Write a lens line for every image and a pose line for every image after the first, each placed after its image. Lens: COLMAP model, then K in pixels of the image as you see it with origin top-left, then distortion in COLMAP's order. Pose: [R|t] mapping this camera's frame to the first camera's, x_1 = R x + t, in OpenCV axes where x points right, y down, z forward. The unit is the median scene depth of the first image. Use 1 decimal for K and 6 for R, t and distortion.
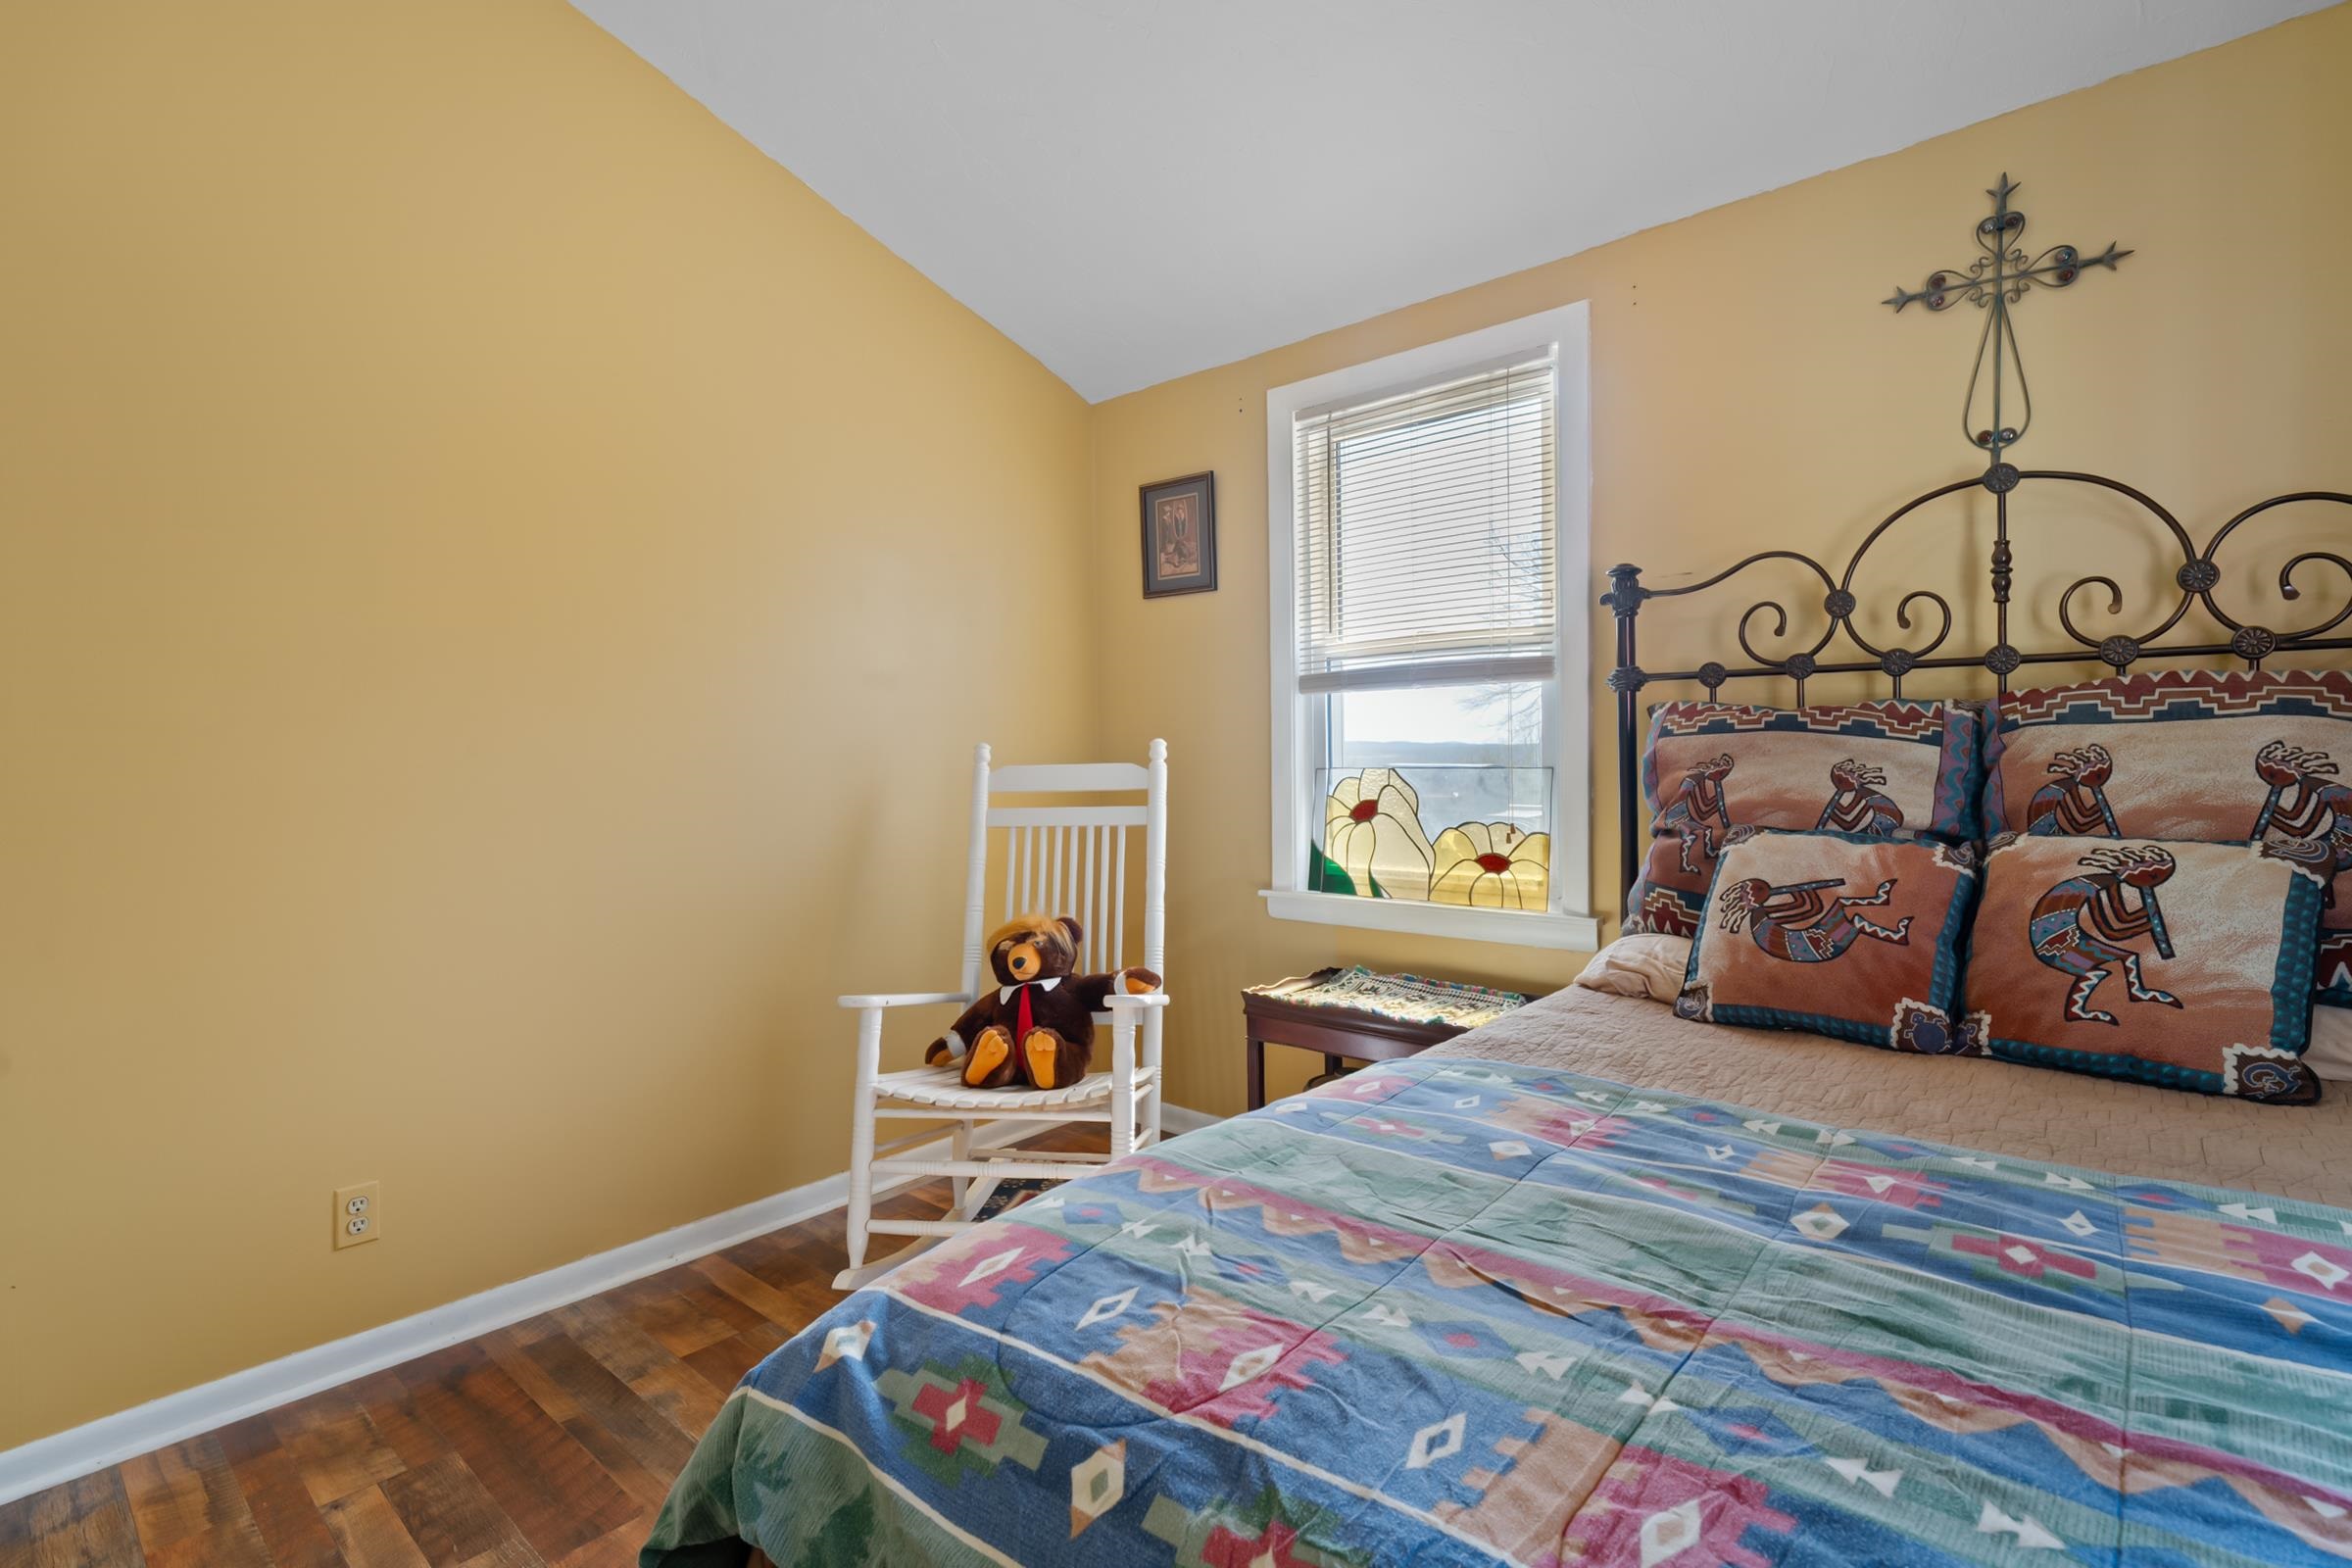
lens RADIAL K [[1125.8, 0, 1183.8], [0, 1125.8, 776.9], [0, 0, 1]] dist [-0.014594, 0.008202]
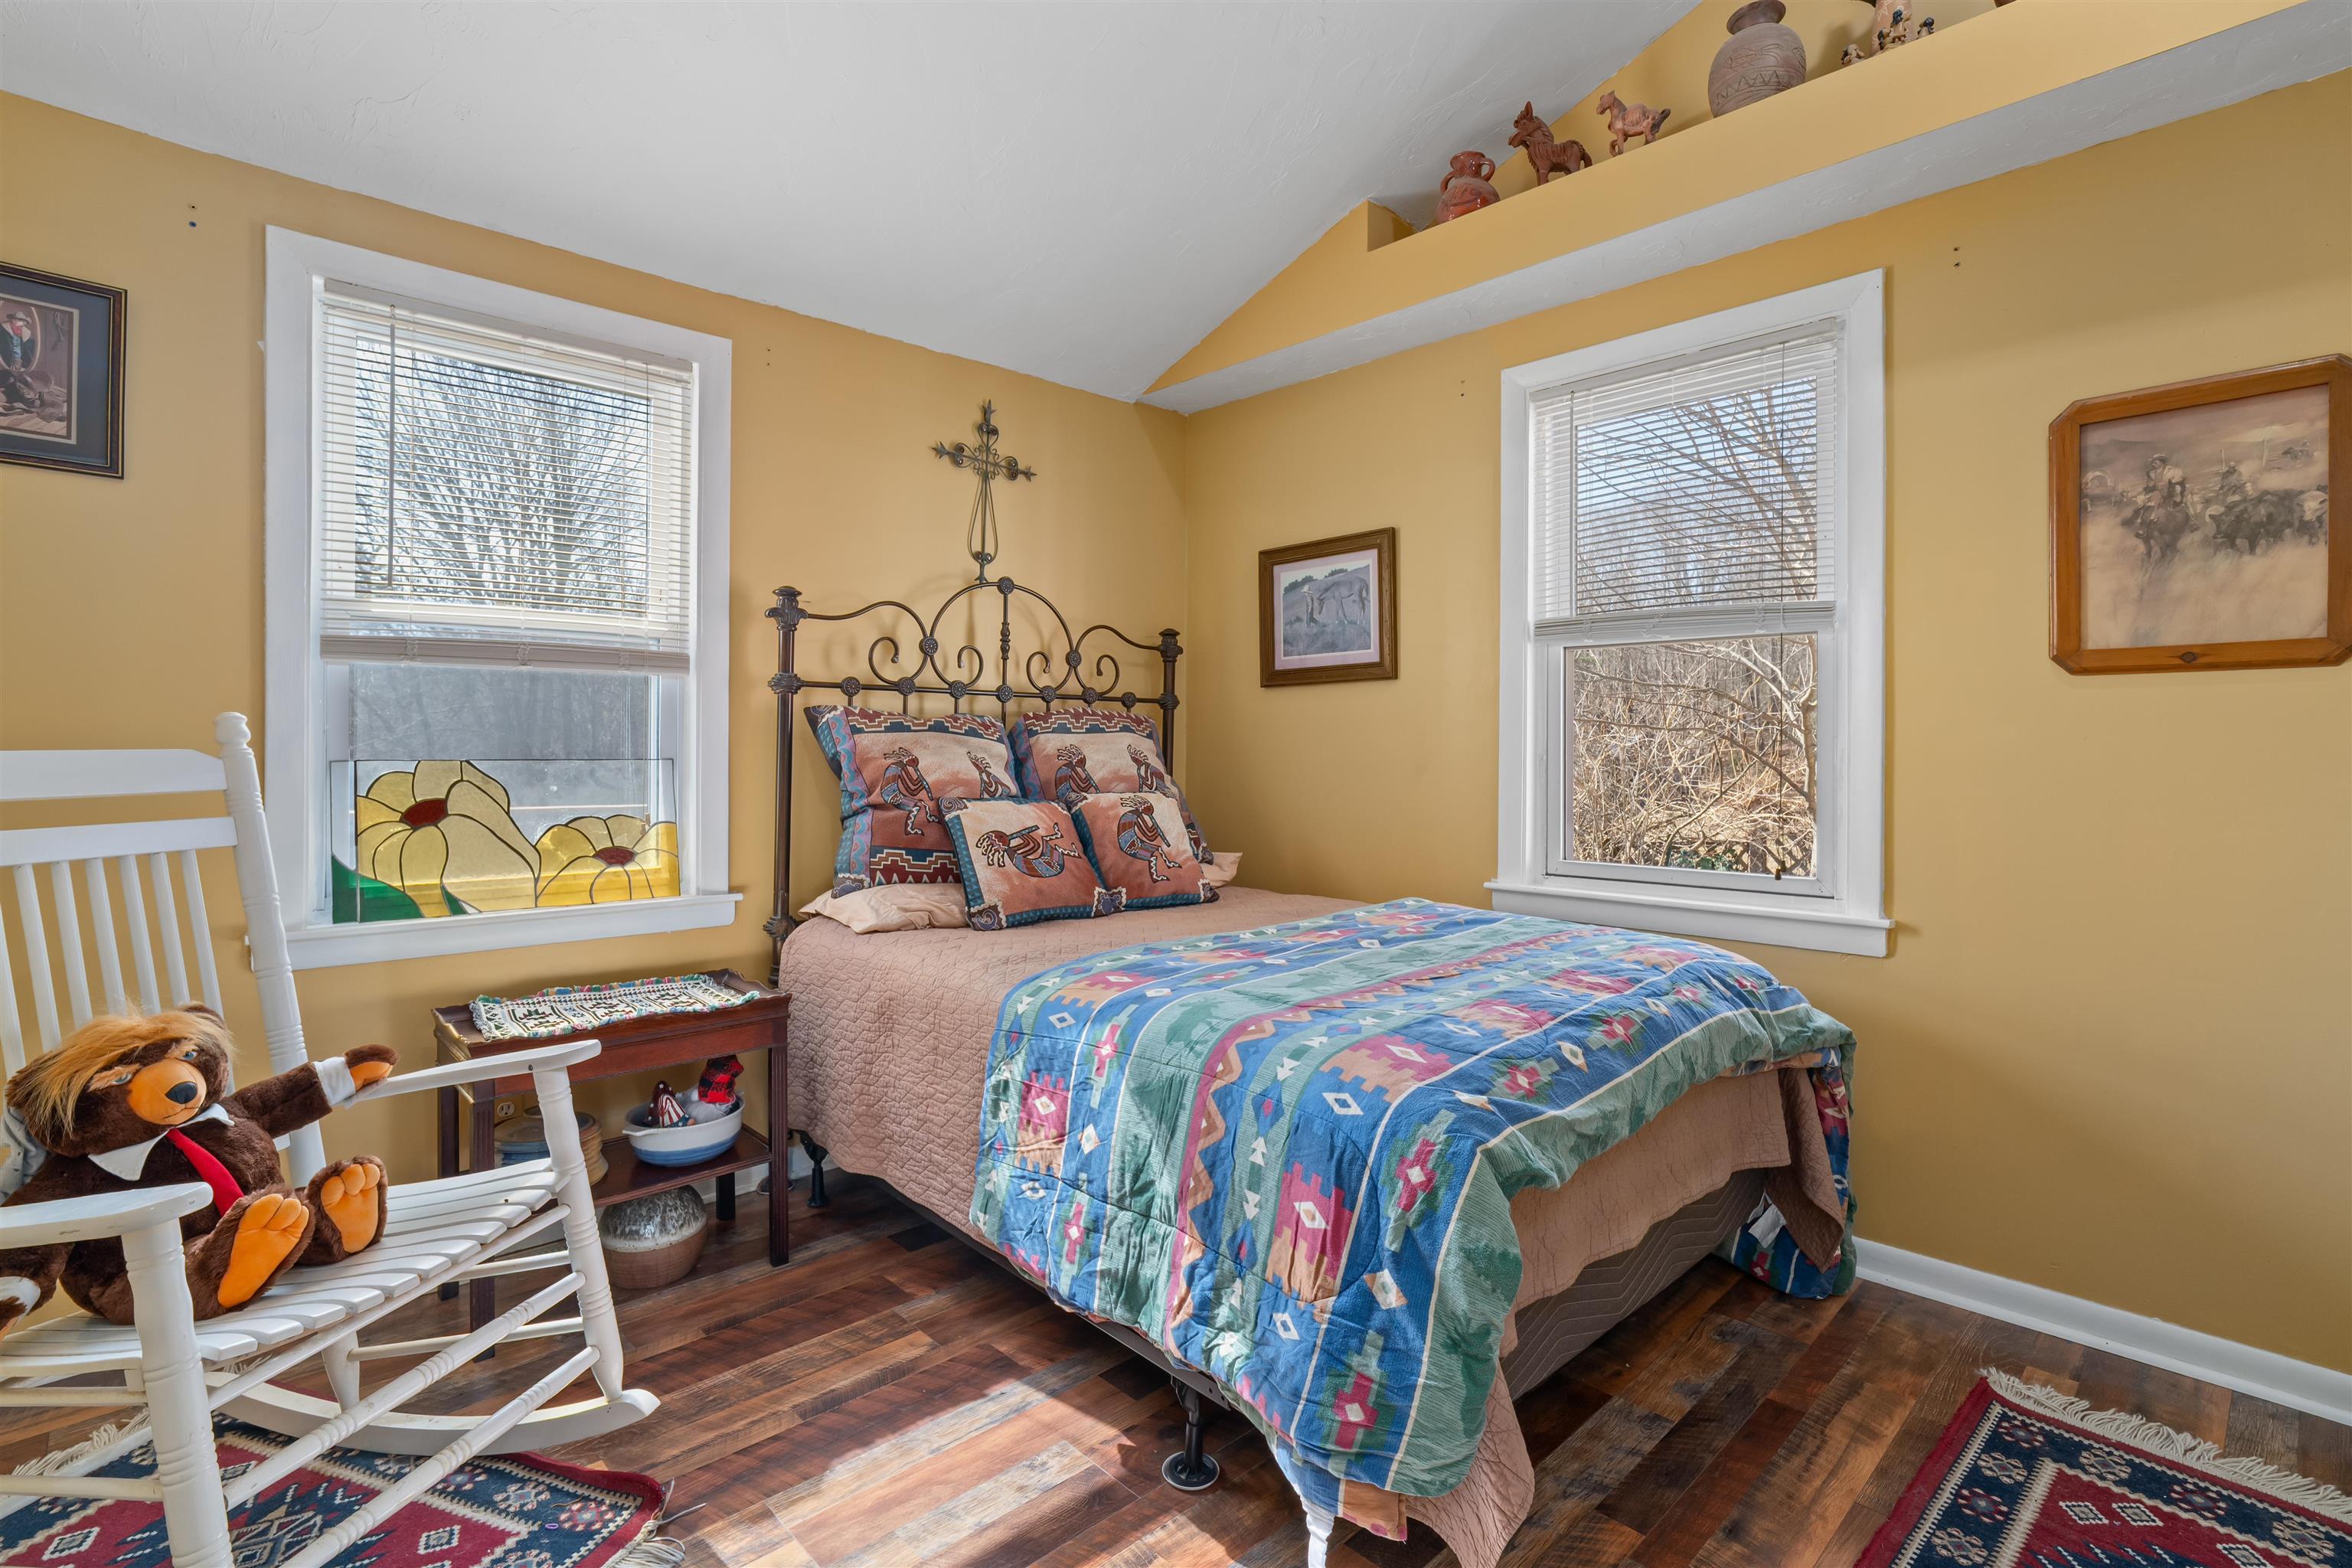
lens RADIAL K [[1125.8, 0, 1174.7], [0, 1125.8, 766.4], [0, 0, 1]] dist [-0.014594, 0.008202]
pose [[0.085671, -0.002594, 0.996320, -0.894201], [0.014917, 0.999888, 0.001320, 0.005854], [-0.996212, 0.014749, 0.085700, 0.583237]]
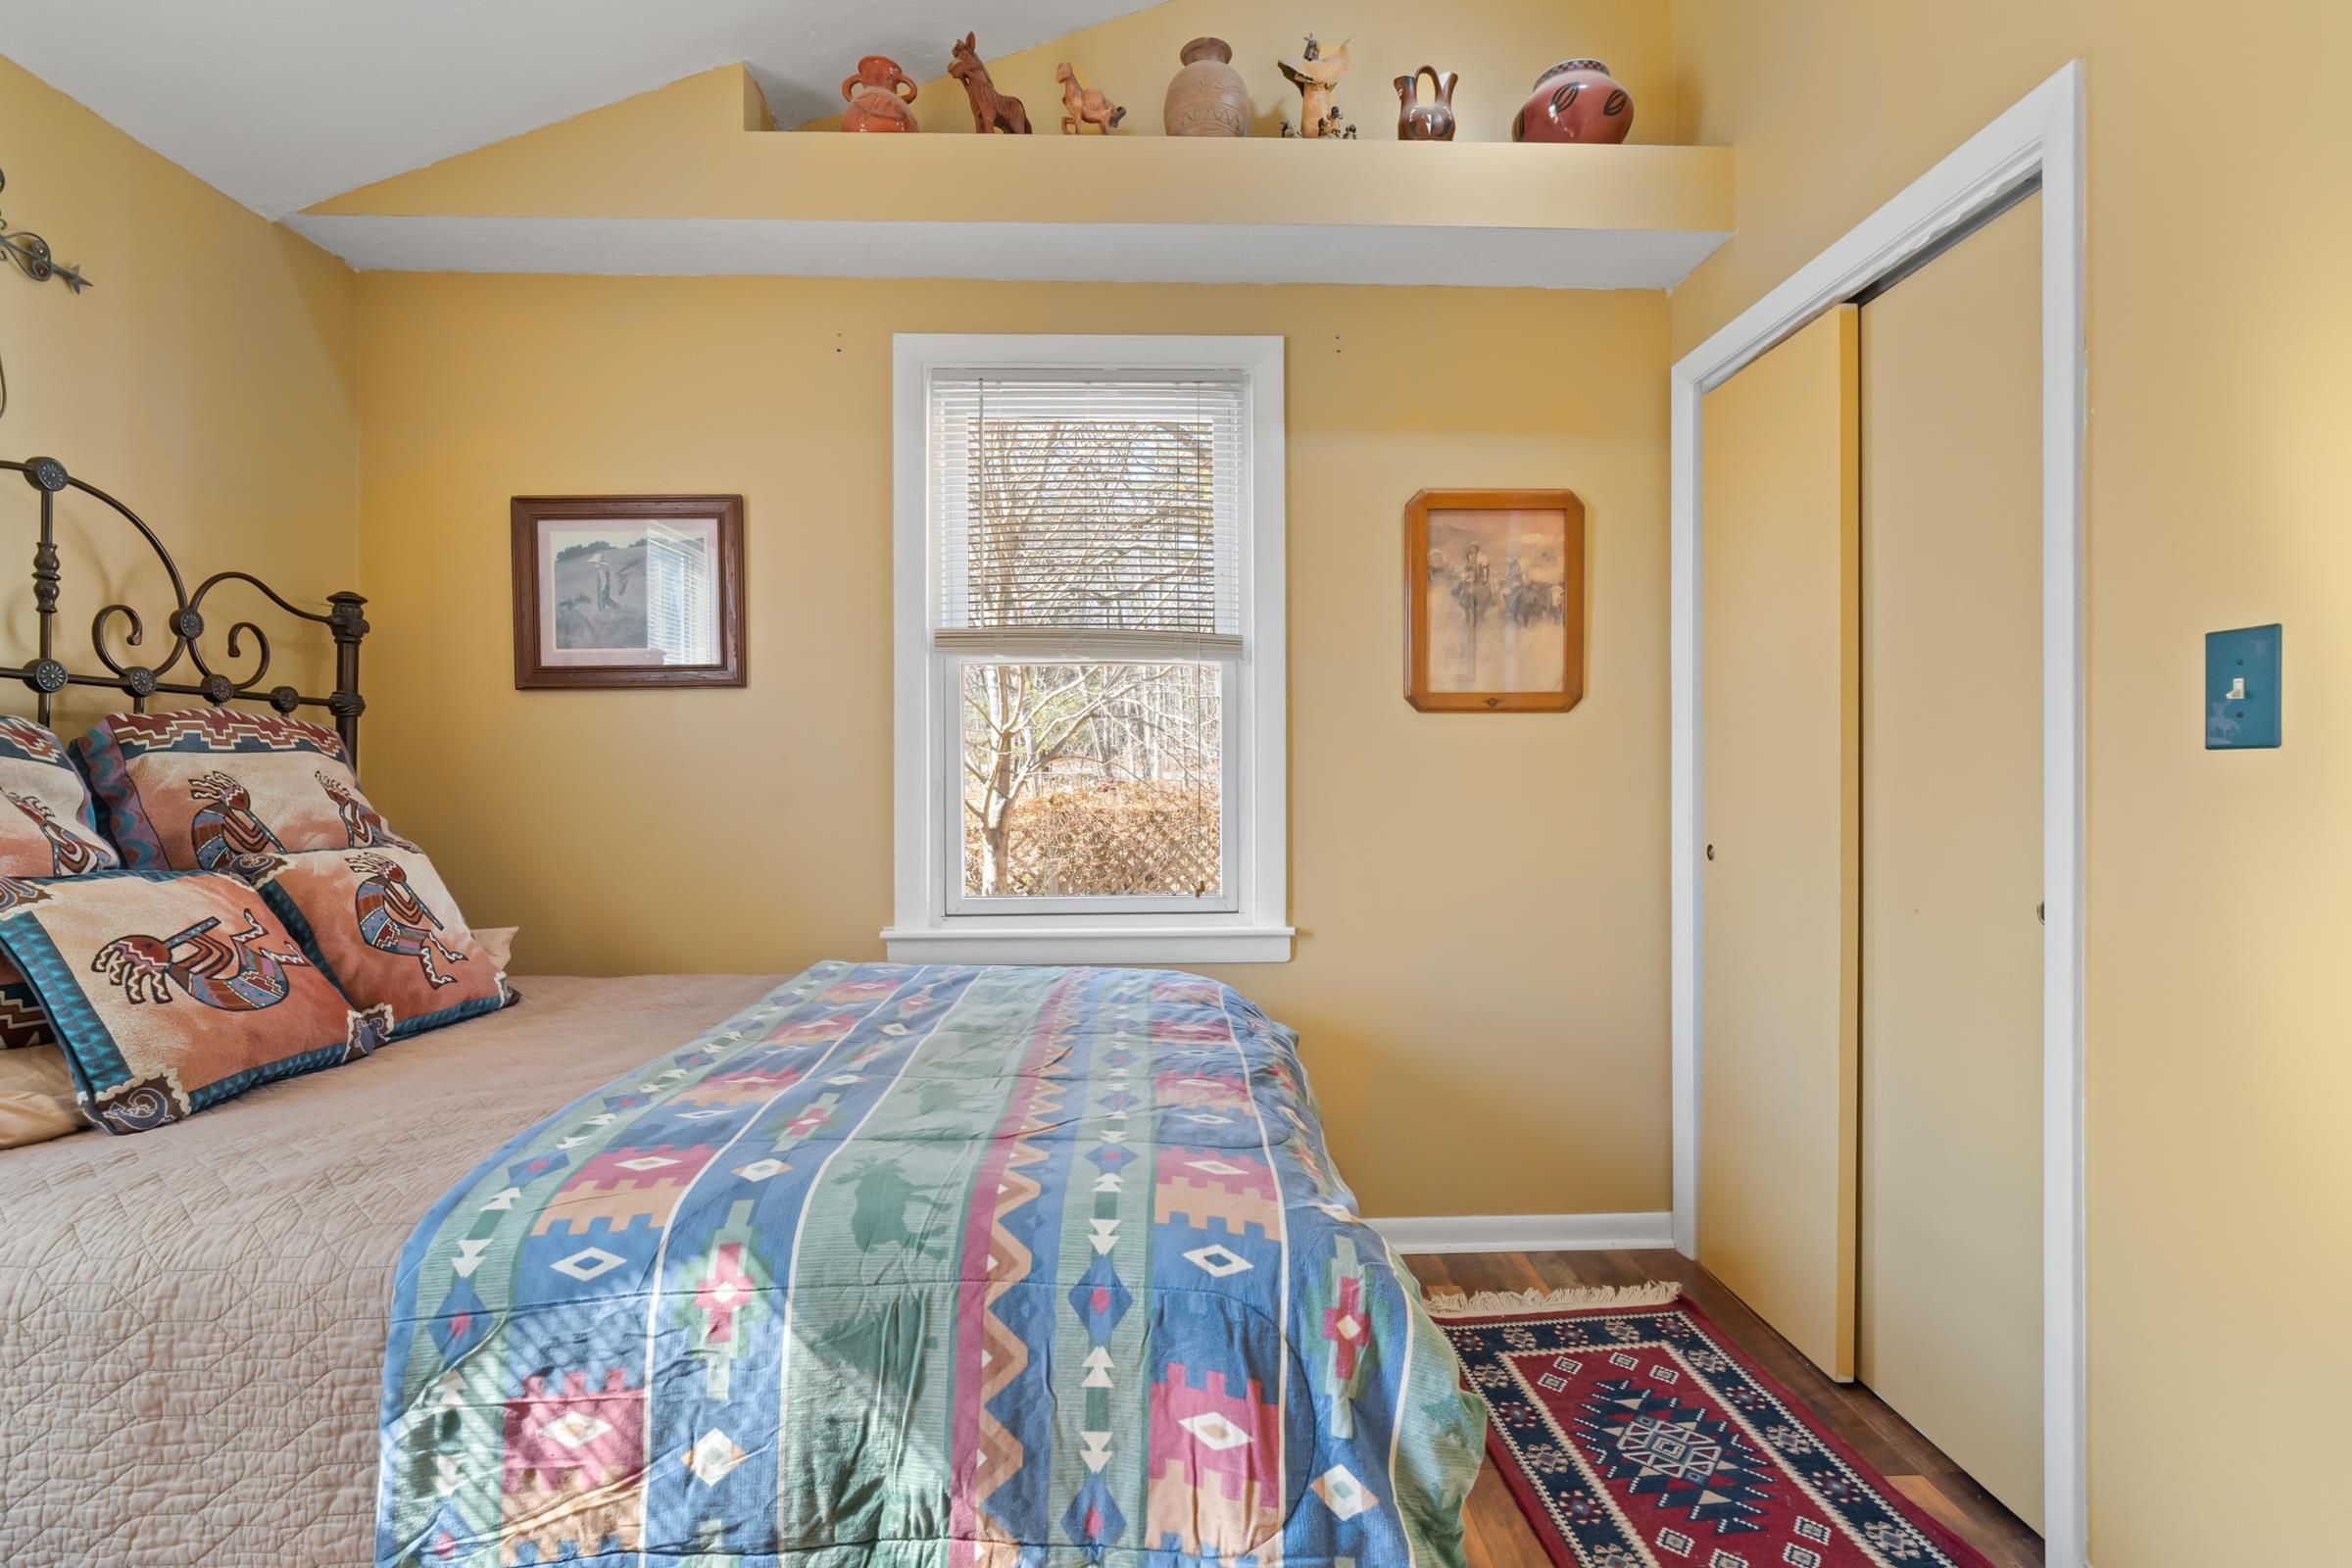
lens RADIAL K [[1125.8, 0, 1178.0], [0, 1125.8, 791.1], [0, 0, 1]] dist [-0.014594, 0.008202]
pose [[-0.685185, 0.001988, 0.728367, -0.525843], [0.024414, 0.999497, 0.020238, -0.008536], [-0.727960, 0.031649, -0.684889, 0.924763]]
